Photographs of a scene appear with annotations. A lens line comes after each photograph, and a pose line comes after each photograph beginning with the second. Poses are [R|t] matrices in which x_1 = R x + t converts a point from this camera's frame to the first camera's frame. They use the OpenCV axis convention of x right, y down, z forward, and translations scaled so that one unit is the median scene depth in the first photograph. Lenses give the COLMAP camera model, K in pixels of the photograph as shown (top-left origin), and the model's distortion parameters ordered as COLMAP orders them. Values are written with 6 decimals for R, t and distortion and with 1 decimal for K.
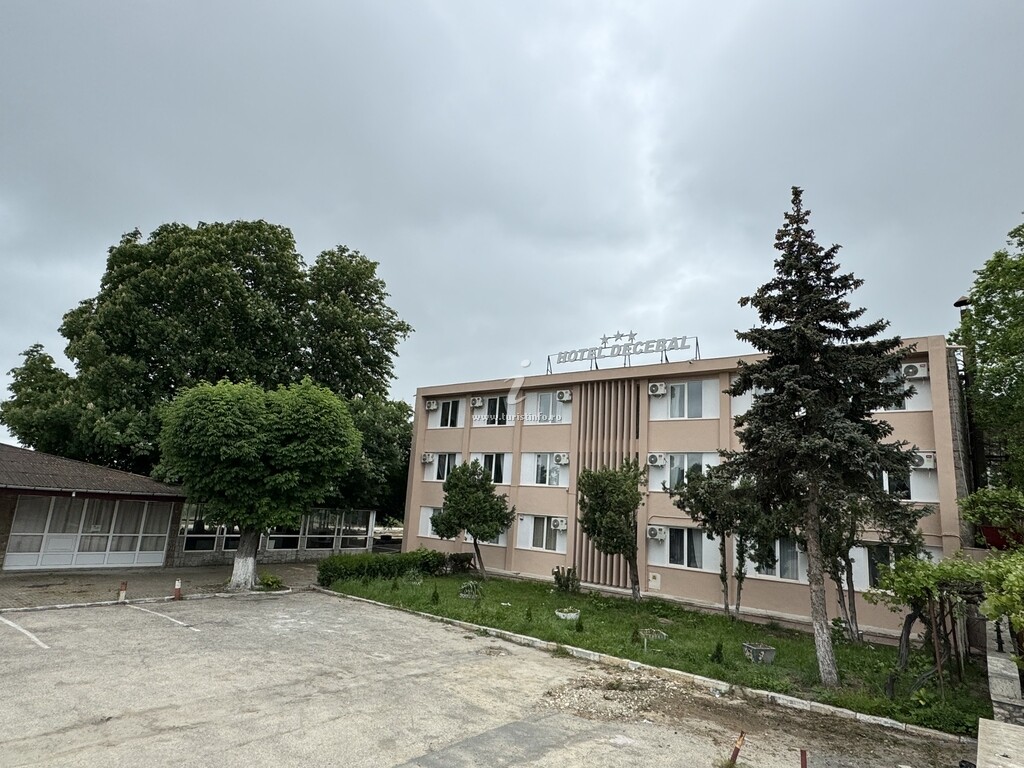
lens RADIAL K [[593.2, 0, 511.4], [0, 593.2, 387.3], [0, 0, 1]] dist [0.000226, 0.000824]
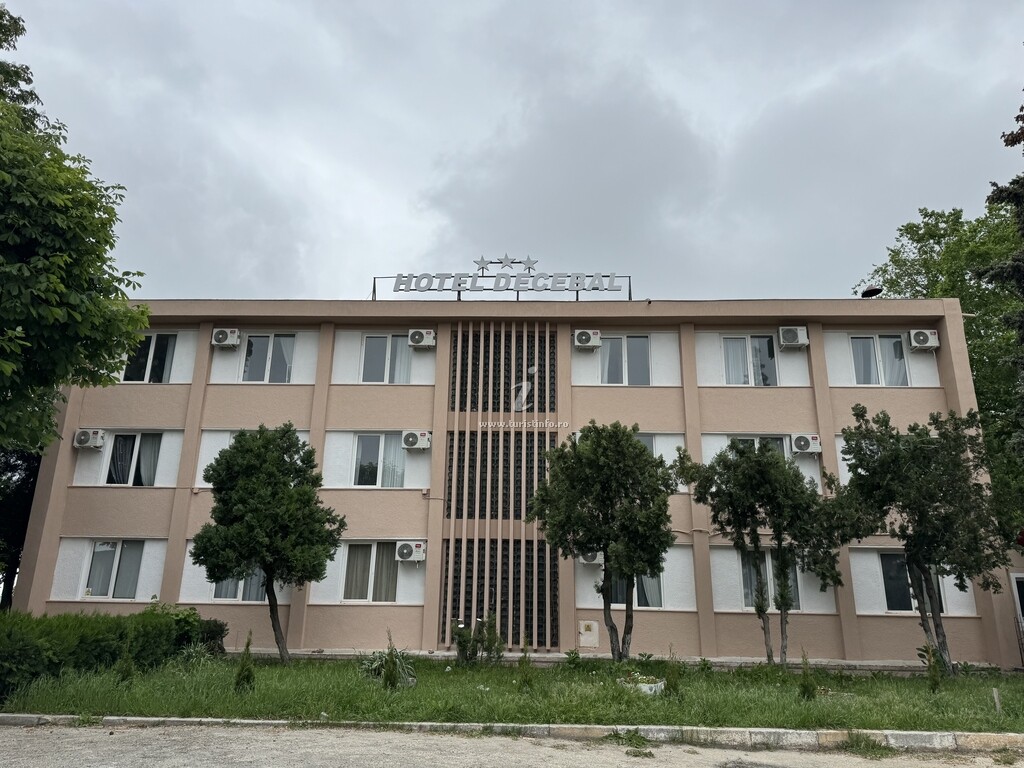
lens RADIAL K [[712.3, 0, 511.9], [0, 712.3, 379.6], [0, 0, 1]] dist [0.043877, -0.005956]
pose [[0.802942, 0.133066, 0.581015, -0.256278], [-0.078791, 0.989904, -0.117824, 0.135439], [-0.590827, 0.048827, 0.805319, 0.369106]]
